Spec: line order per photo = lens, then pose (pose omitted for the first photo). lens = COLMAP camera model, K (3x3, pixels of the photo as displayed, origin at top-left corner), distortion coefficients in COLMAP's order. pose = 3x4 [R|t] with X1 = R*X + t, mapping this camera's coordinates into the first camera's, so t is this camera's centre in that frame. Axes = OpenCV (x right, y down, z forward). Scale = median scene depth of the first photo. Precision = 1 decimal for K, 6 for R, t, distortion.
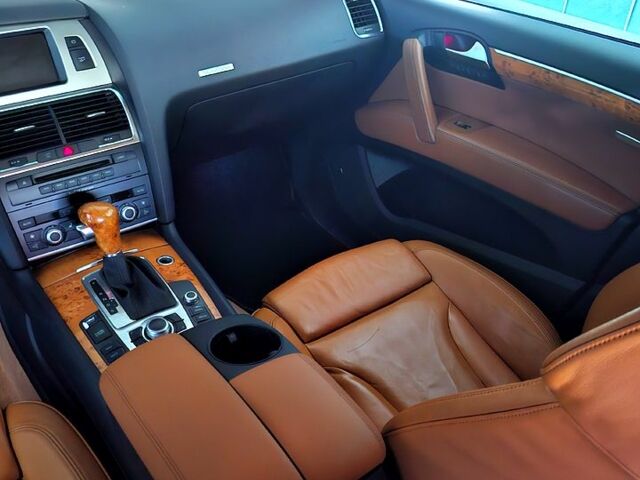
lens RADIAL K [[534.3, 0, 320.0], [0, 534.3, 240.0], [0, 0, 1]] dist [0.063411, -0.088327]
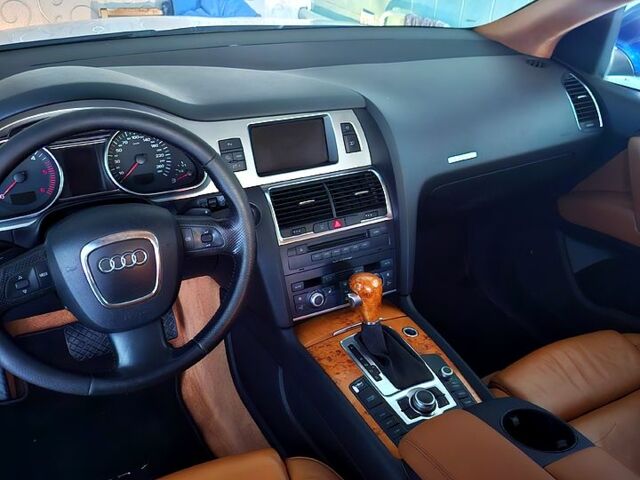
lens RADIAL K [[534.3, 0, 320.0], [0, 534.3, 240.0], [0, 0, 1]] dist [0.063411, -0.088327]
pose [[0.989437, 0.079658, -0.121113, -0.365988], [-0.093207, 0.989478, -0.110658, -0.007763], [0.111024, 0.120778, 0.986451, -0.078136]]
